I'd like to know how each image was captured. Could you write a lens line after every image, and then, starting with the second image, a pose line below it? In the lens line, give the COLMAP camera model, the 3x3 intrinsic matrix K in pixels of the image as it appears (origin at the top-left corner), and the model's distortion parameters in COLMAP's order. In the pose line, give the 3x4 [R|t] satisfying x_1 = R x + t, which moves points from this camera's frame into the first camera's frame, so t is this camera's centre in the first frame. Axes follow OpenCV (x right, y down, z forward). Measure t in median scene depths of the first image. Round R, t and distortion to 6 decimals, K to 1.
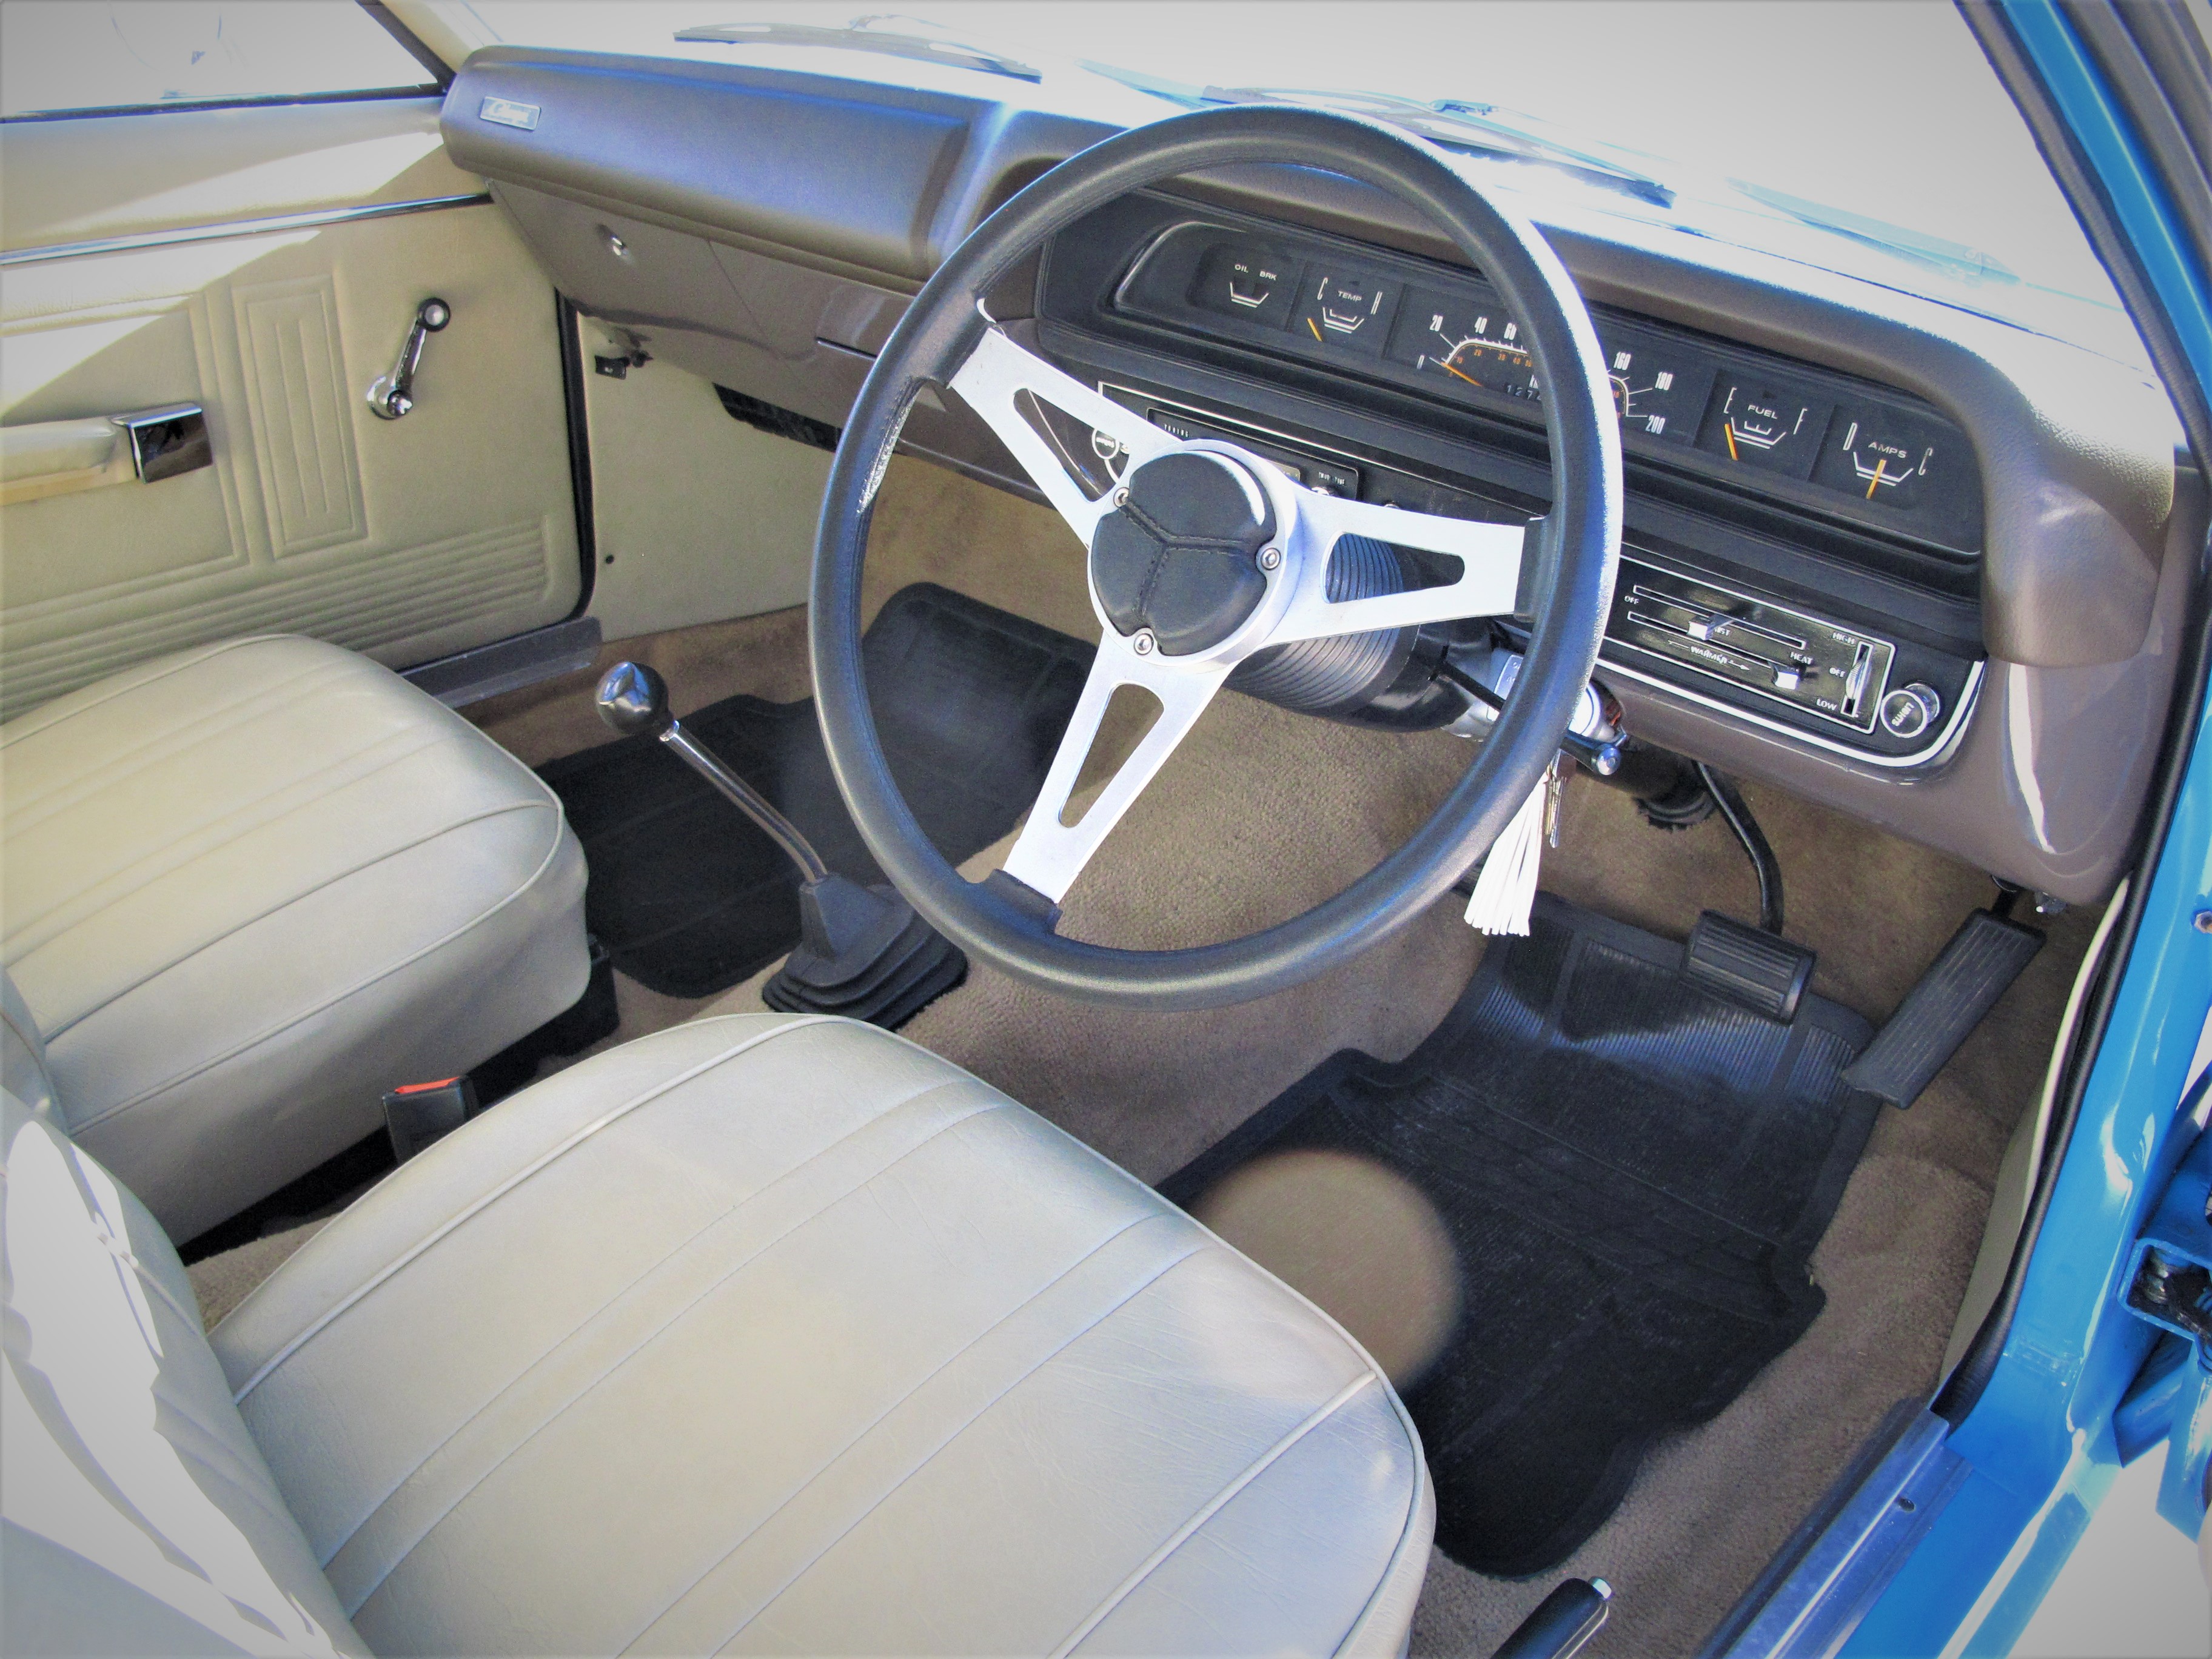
lens RADIAL K [[1863.2, 0, 1102.9], [0, 1863.2, 811.1], [0, 0, 1]] dist [-0.138399, 0.090303]
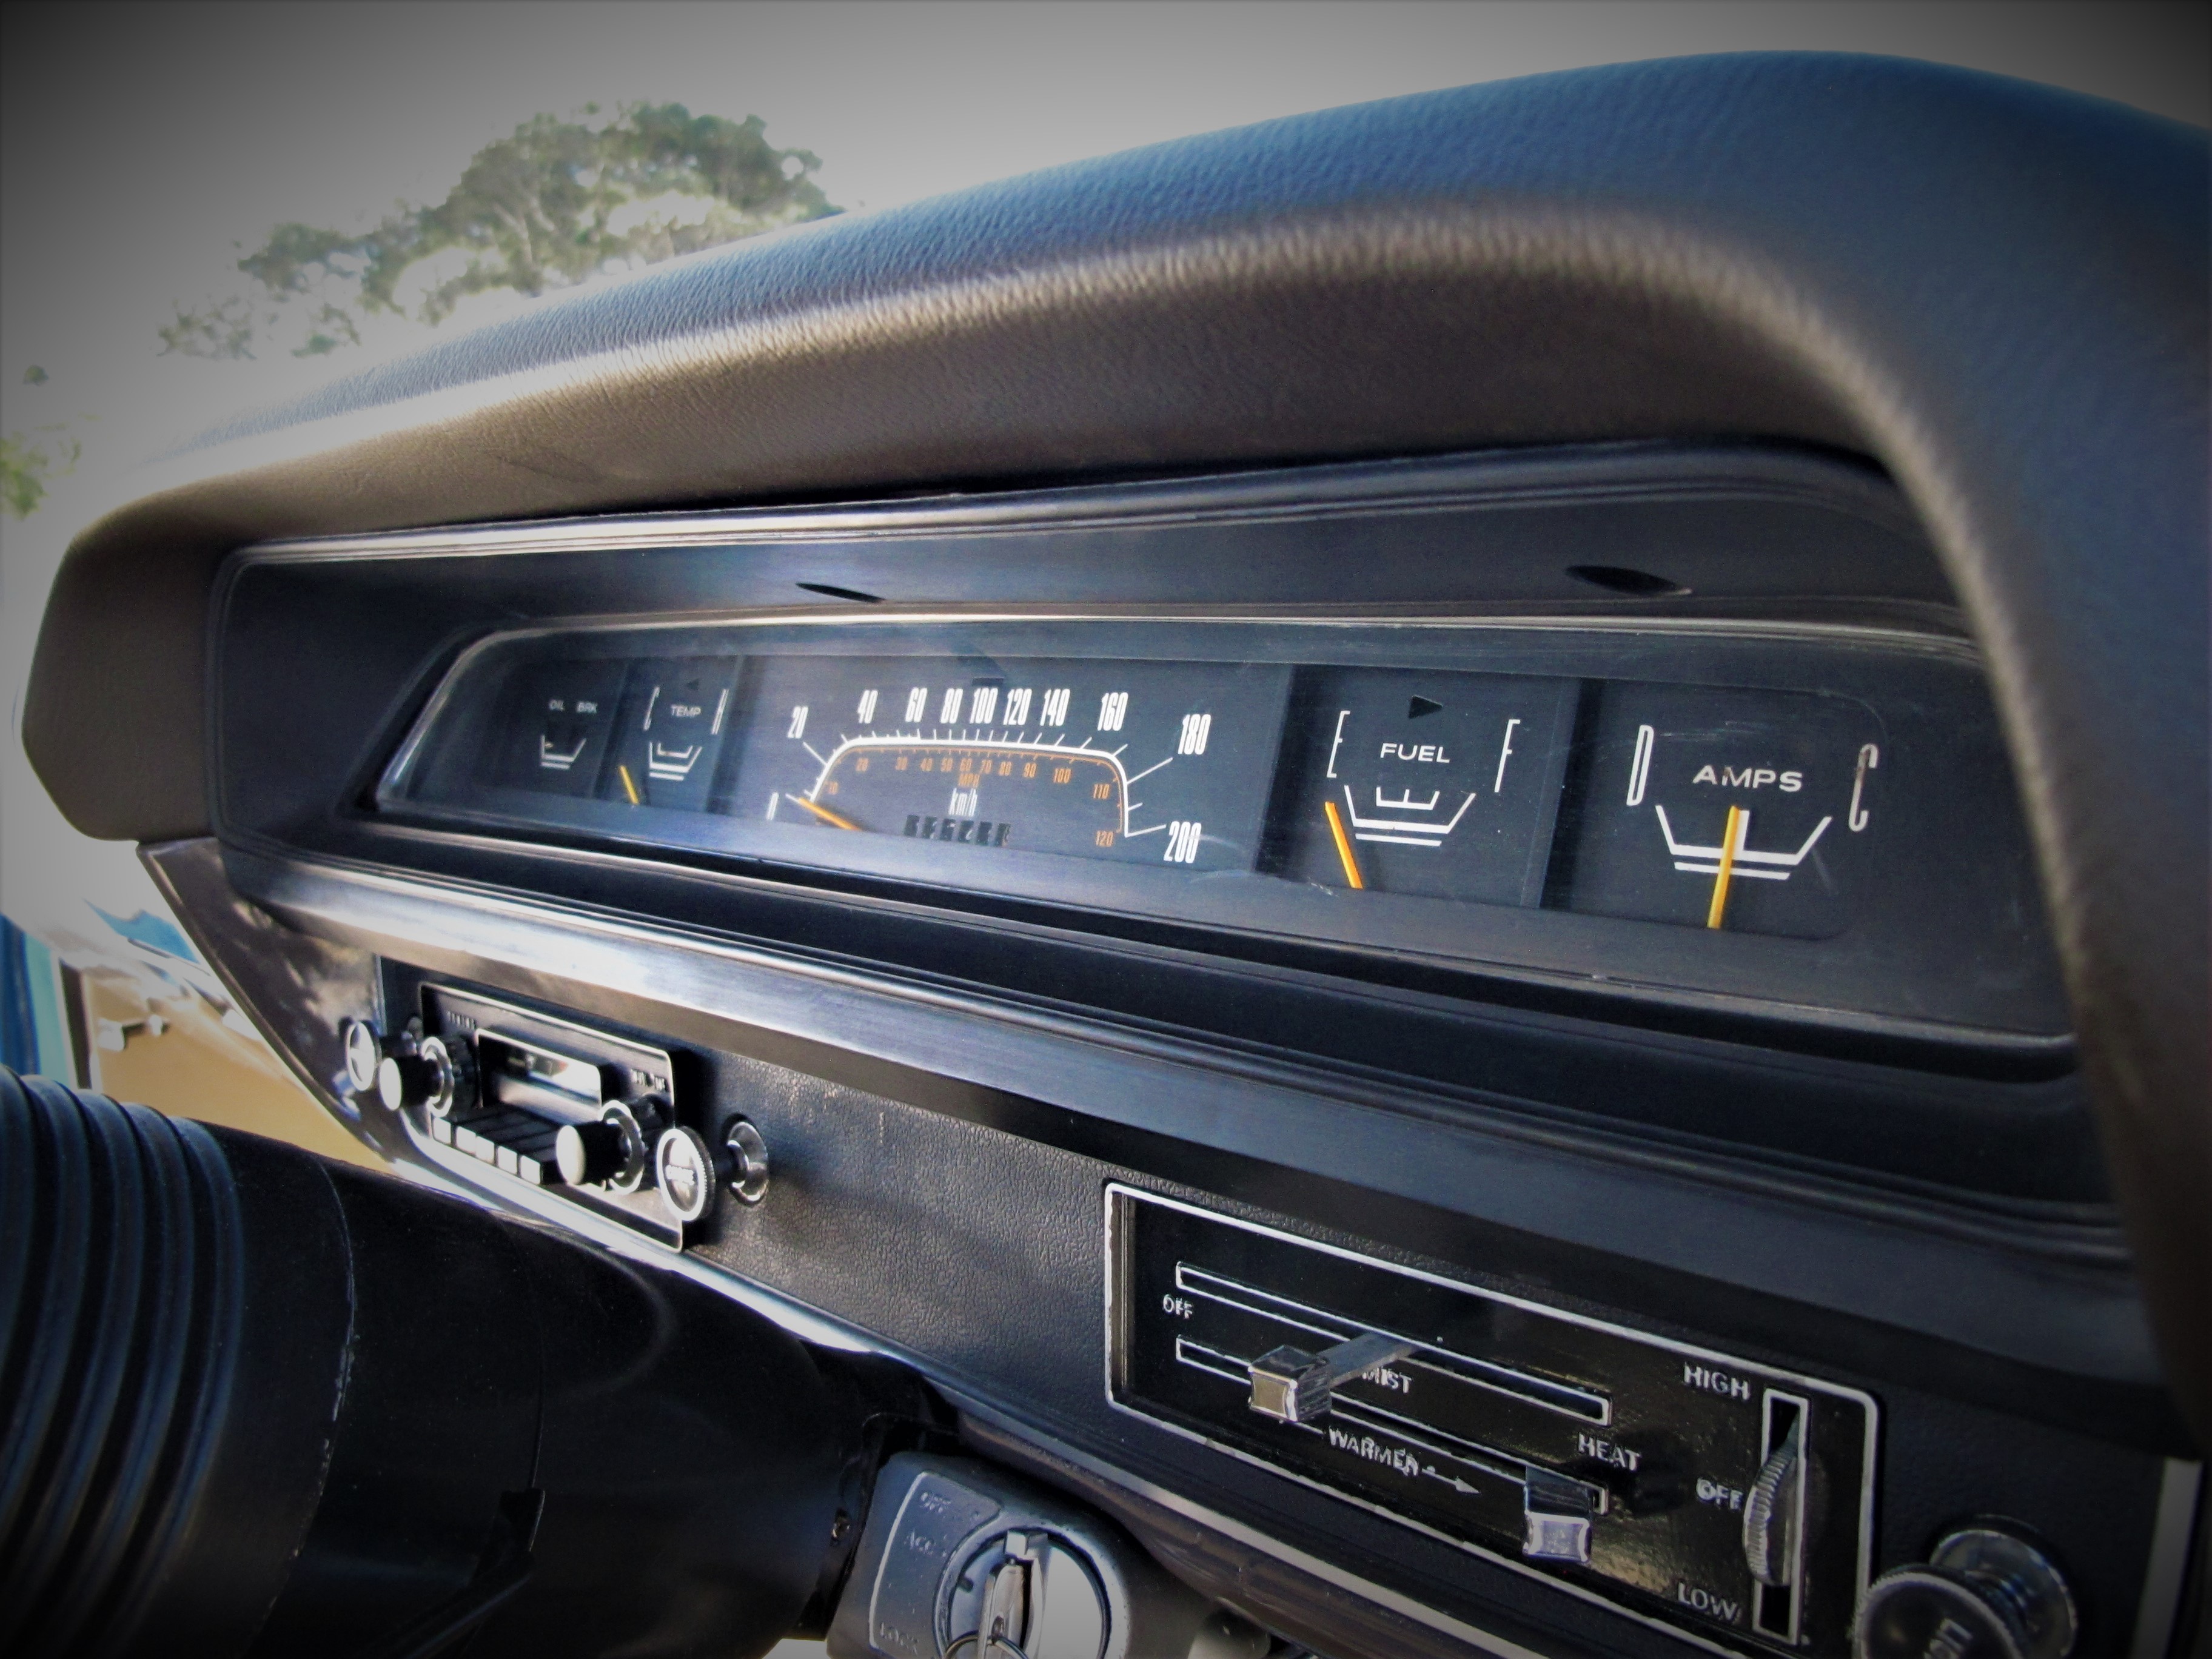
lens RADIAL K [[1862.6, 0, 1112.8], [0, 1862.6, 796.3], [0, 0, 1]] dist [-0.139941, 0.095087]
pose [[0.995312, -0.080915, -0.052980, 0.289480], [0.054569, 0.922087, -0.383117, -0.065183], [0.079852, 0.378429, 0.922179, 0.591526]]
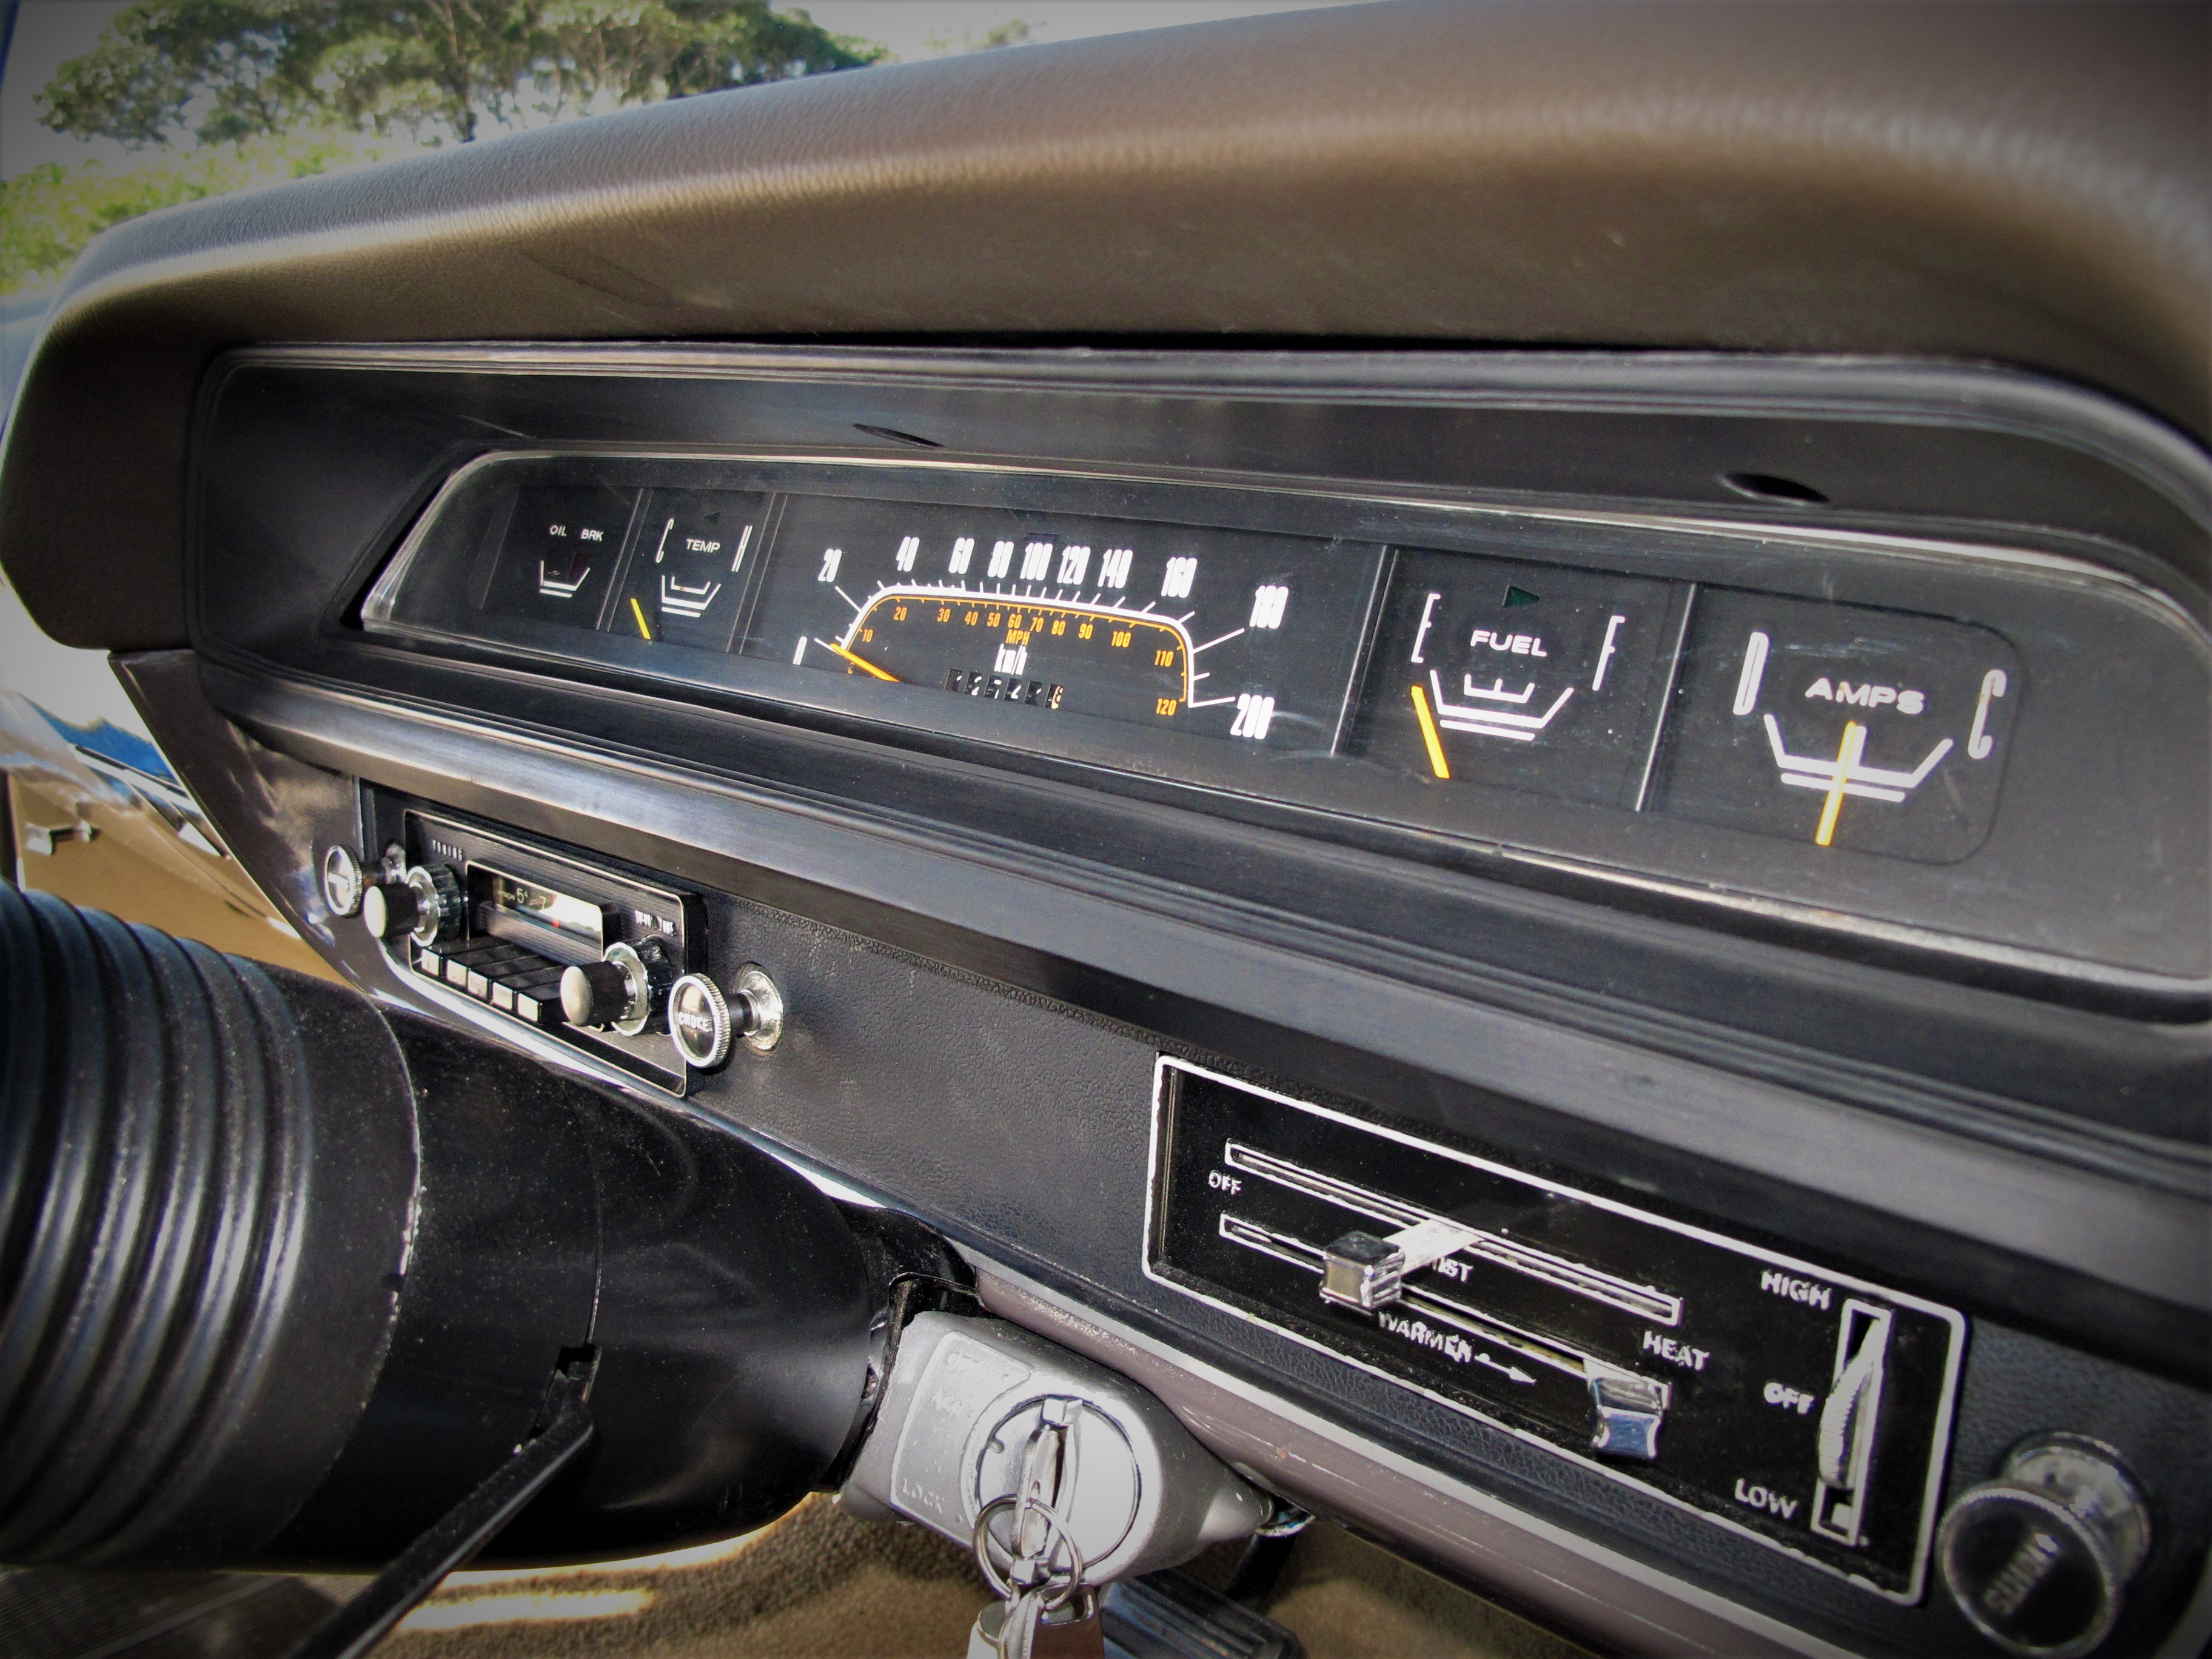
lens RADIAL K [[1863.2, 0, 1102.9], [0, 1863.2, 811.1], [0, 0, 1]] dist [-0.138399, 0.090303]
pose [[0.999649, -0.022298, -0.014305, 0.258470], [0.017064, 0.954994, -0.296134, -0.072969], [0.020264, 0.295786, 0.955039, 0.594917]]
